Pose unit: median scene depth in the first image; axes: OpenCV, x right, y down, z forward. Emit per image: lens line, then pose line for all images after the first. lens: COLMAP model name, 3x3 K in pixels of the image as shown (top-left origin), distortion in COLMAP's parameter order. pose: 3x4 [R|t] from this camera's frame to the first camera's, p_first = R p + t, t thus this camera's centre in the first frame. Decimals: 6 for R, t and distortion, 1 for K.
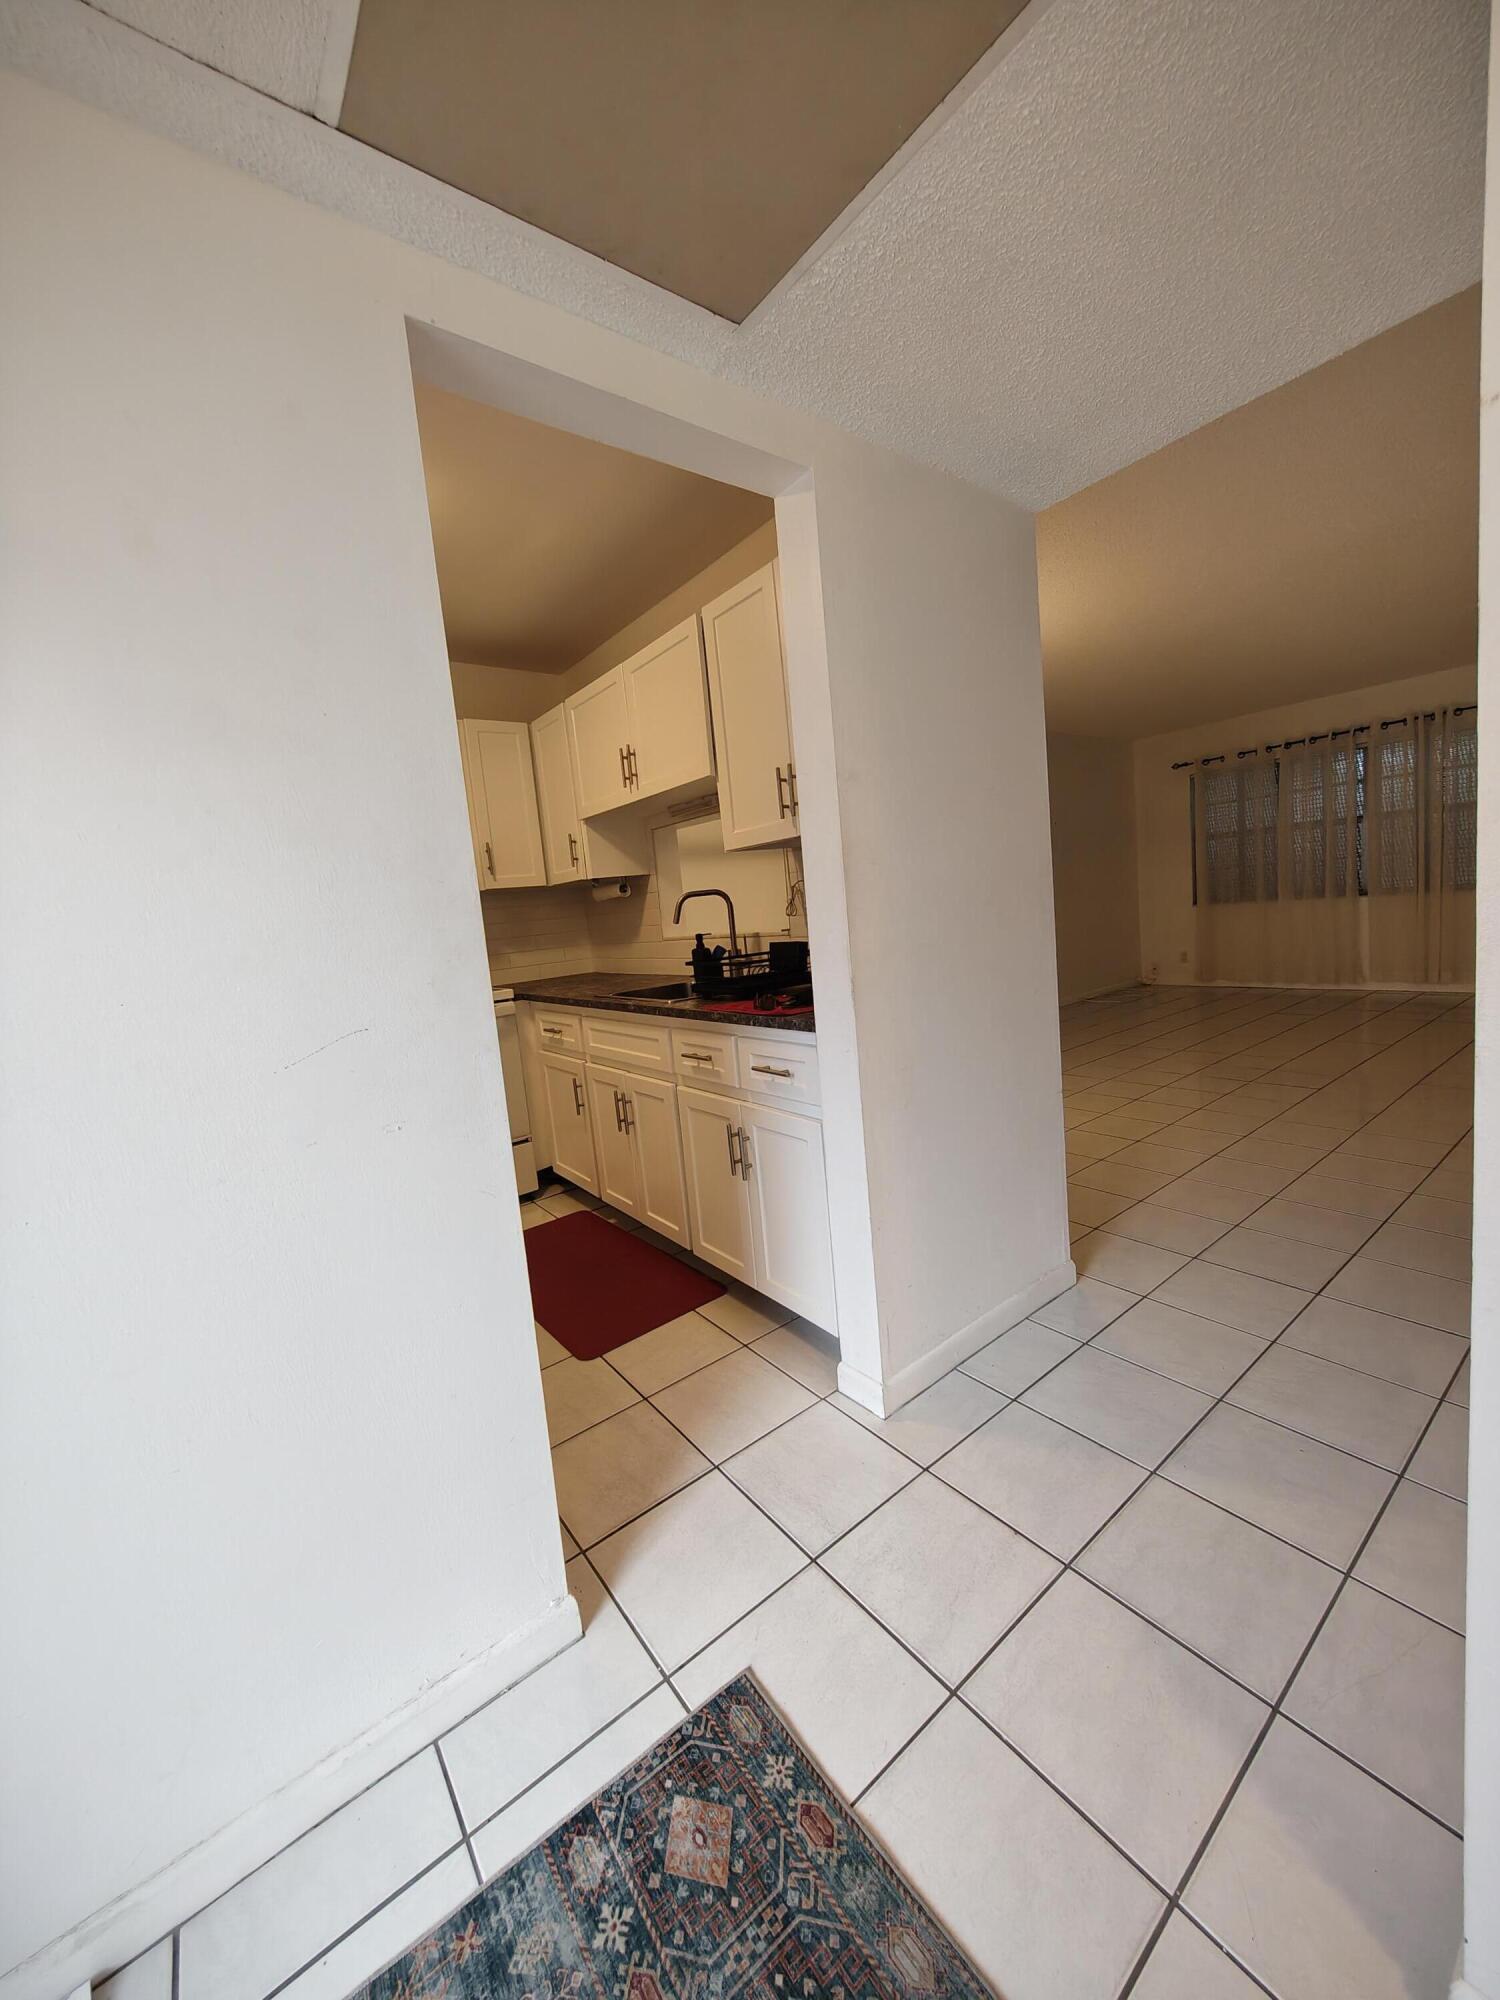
lens RADIAL K [[752.1, 0, 753.3], [0, 752.1, 990.3], [0, 0, 1]] dist [-0.003776, -0.000338]
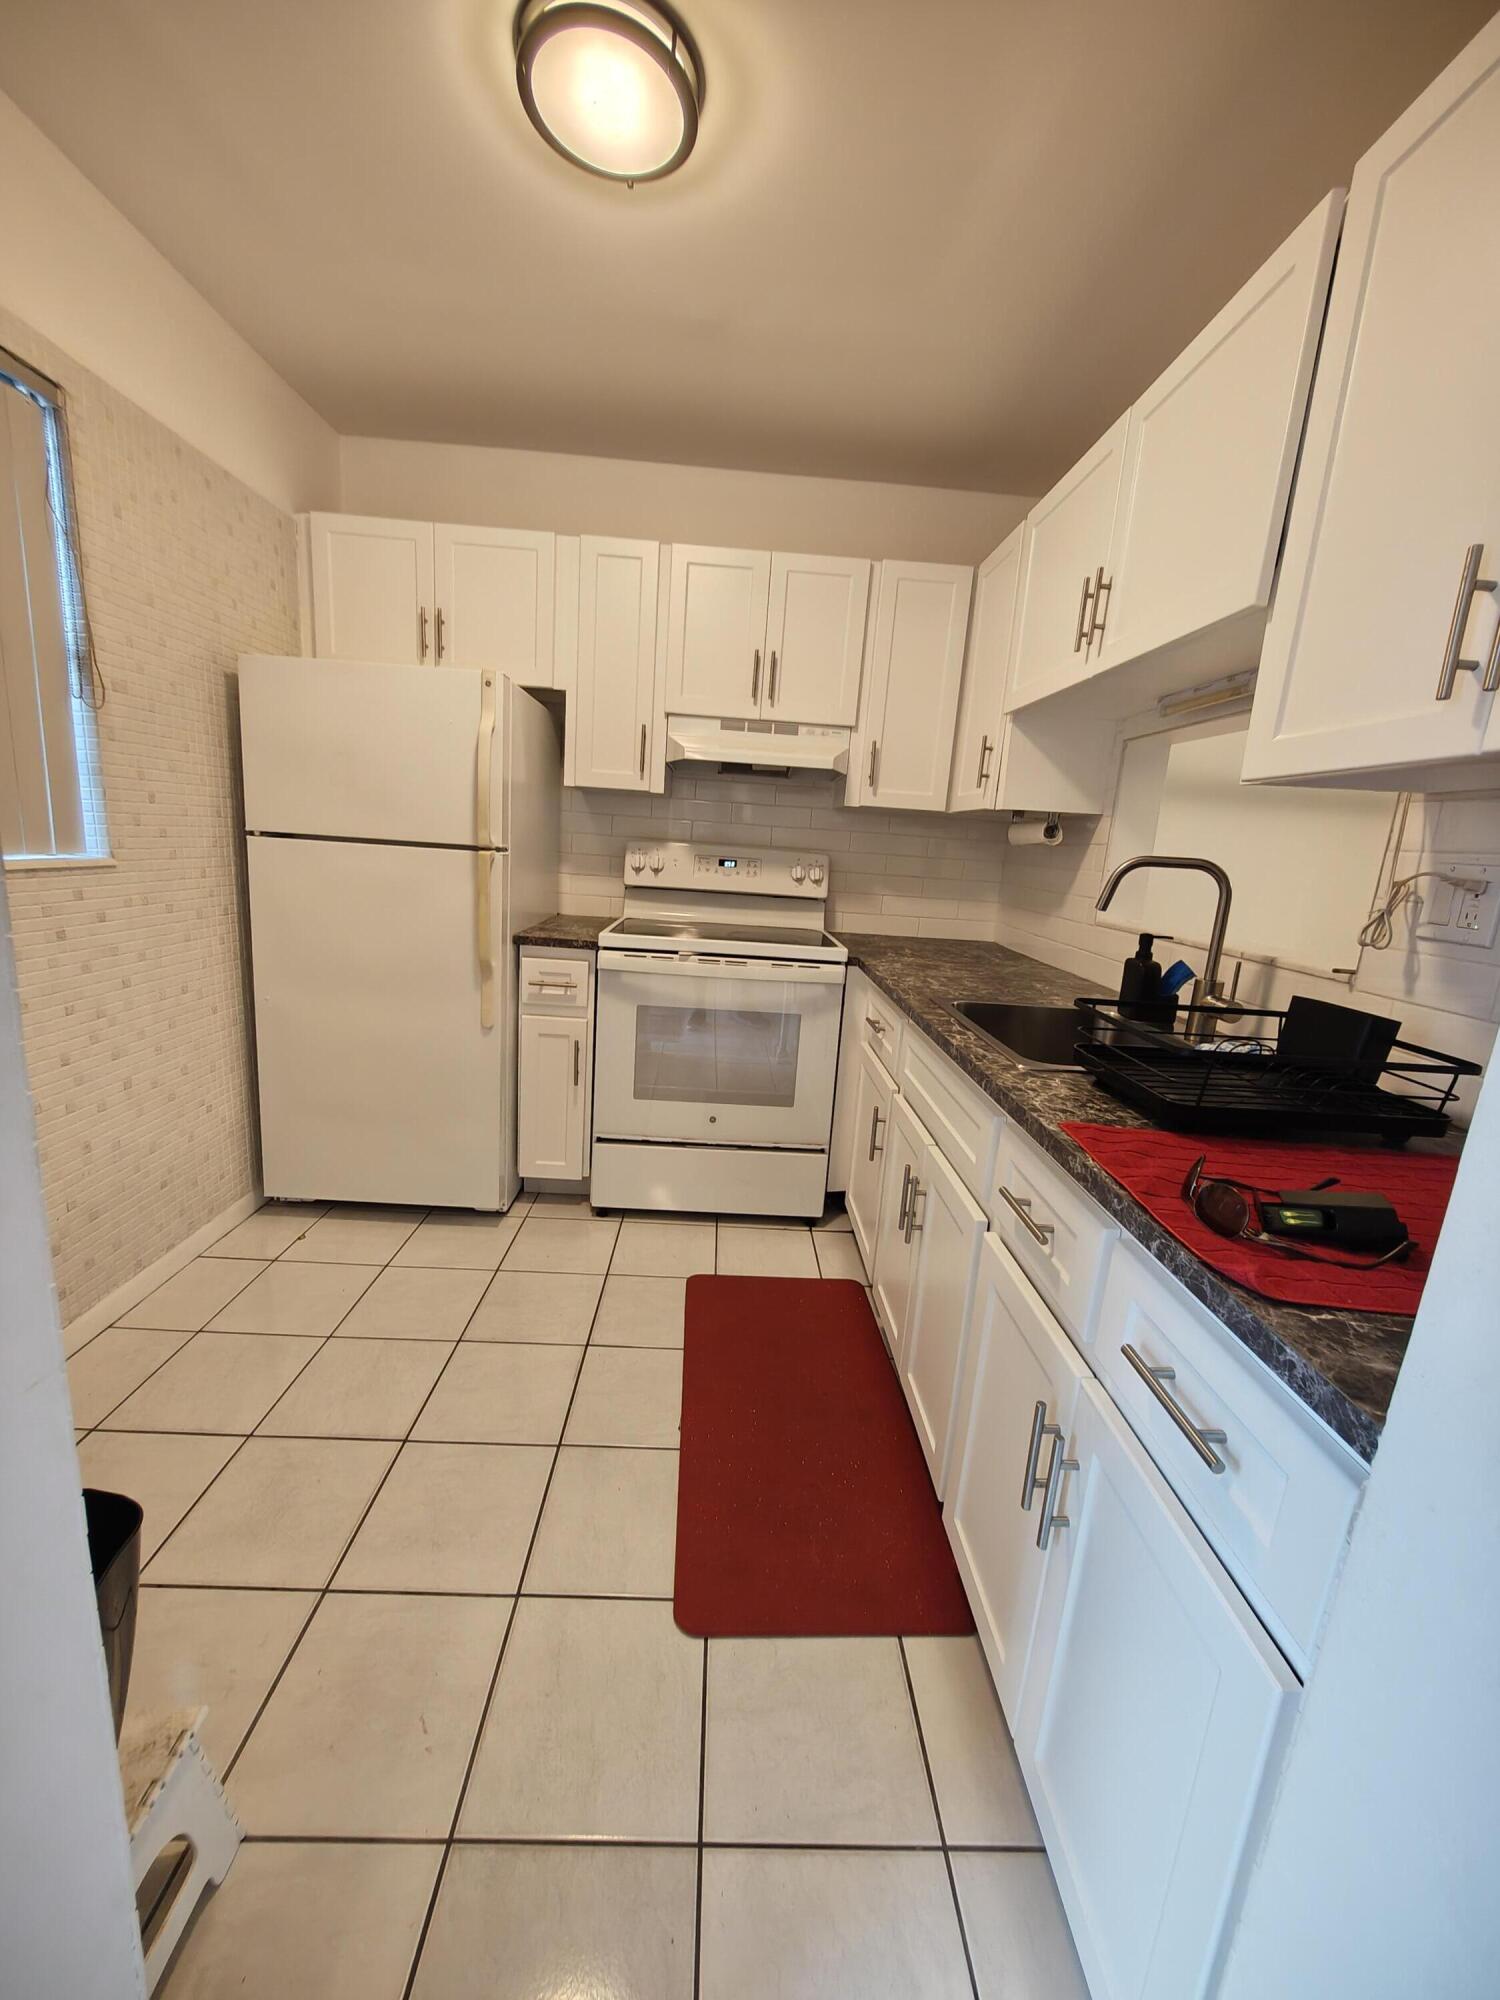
lens RADIAL K [[752.1, 0, 749.1], [0, 752.1, 993.7], [0, 0, 1]] dist [-0.003776, -0.000338]
pose [[0.799093, 0.261508, -0.541354, 0.003843], [-0.205624, 0.965021, 0.162644, -0.062242], [0.564951, -0.018652, 0.824914, 0.382075]]
